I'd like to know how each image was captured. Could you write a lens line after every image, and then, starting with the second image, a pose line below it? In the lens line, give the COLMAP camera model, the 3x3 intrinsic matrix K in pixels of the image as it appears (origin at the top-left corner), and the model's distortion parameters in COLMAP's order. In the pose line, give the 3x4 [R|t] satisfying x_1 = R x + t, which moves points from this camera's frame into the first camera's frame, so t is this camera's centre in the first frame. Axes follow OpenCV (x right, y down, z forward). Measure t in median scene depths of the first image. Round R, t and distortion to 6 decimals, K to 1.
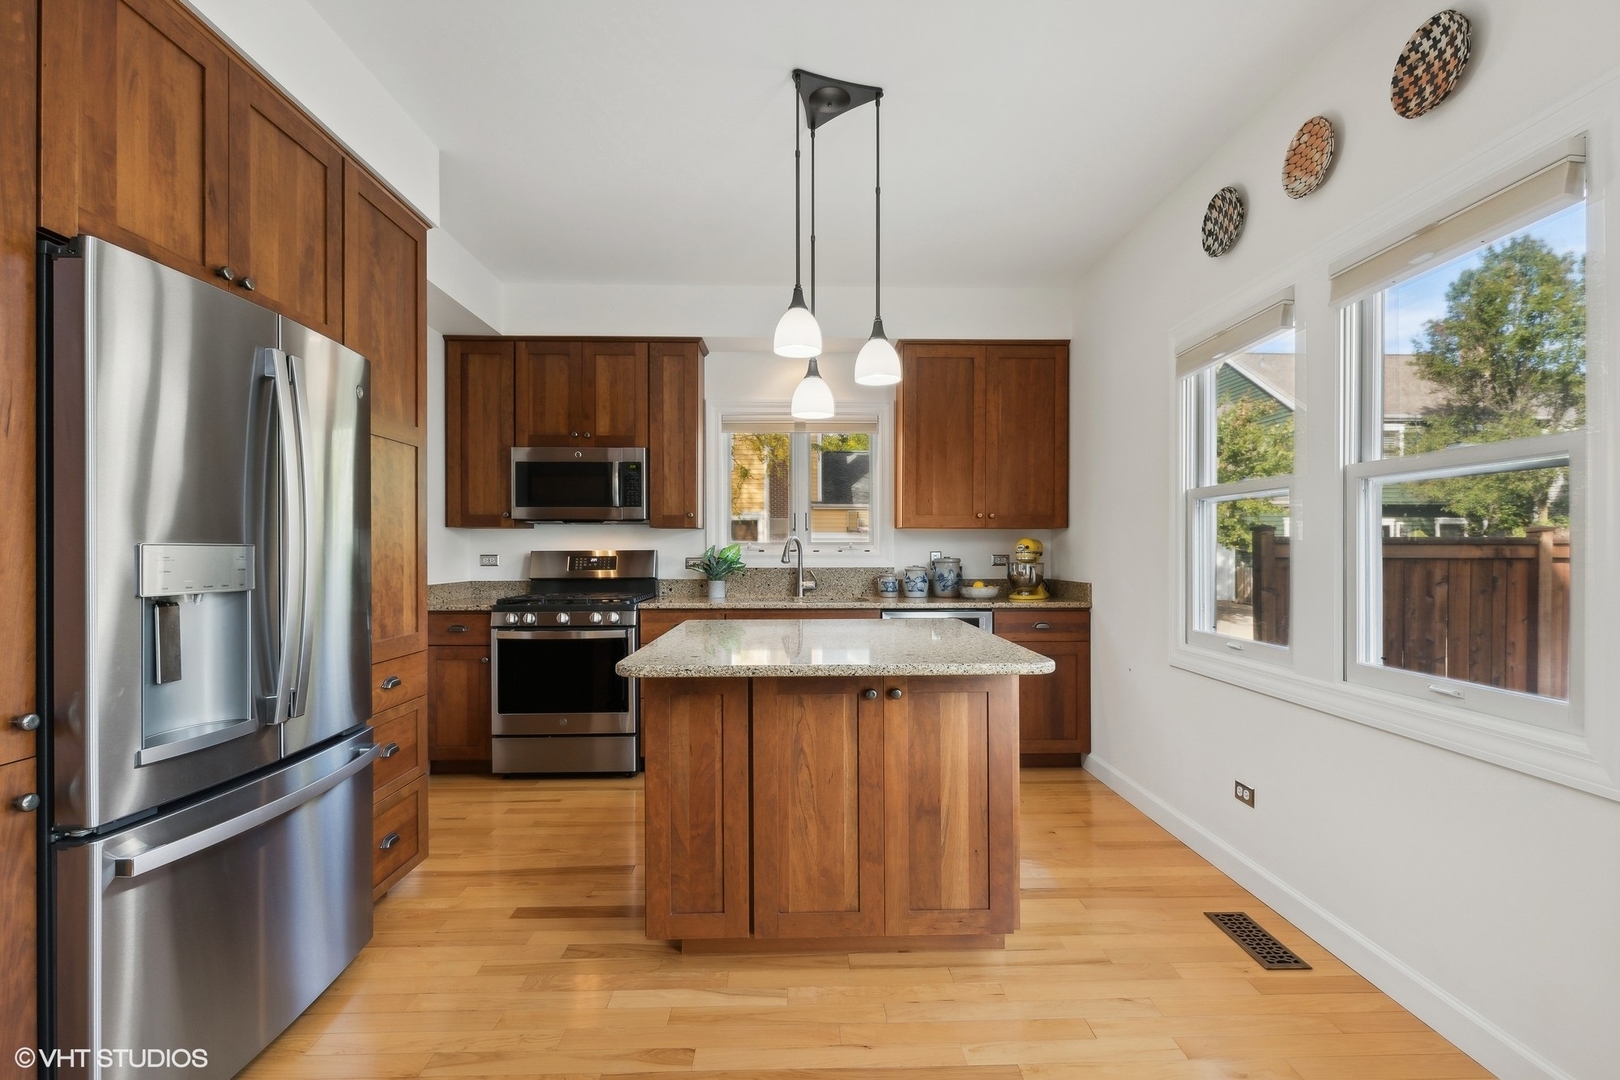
lens RADIAL K [[742.0, 0, 815.9], [0, 742.0, 550.8], [0, 0, 1]] dist [0.000537, 0.000449]
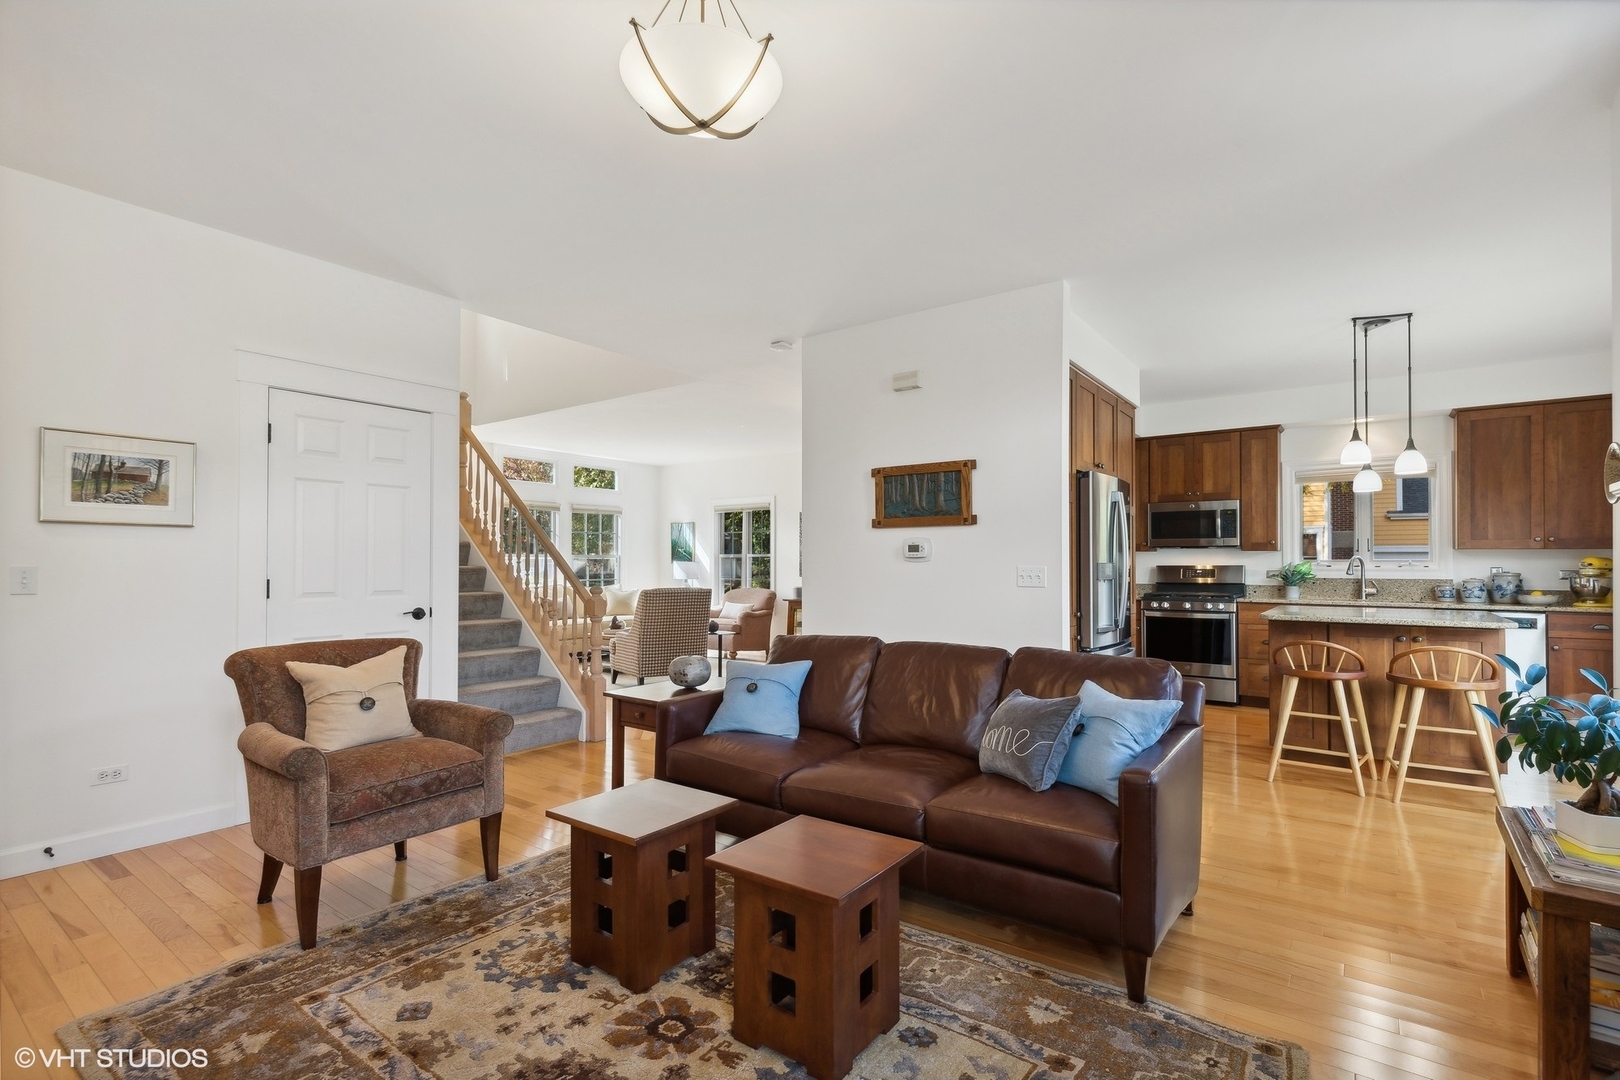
lens RADIAL K [[742.0, 0, 815.9], [0, 742.0, 550.8], [0, 0, 1]] dist [0.000537, 0.000449]
pose [[0.785730, -0.007488, -0.618524, 0.035504], [-0.004207, 0.999839, -0.017448, -0.000336], [0.618555, 0.016312, 0.785572, -0.759960]]
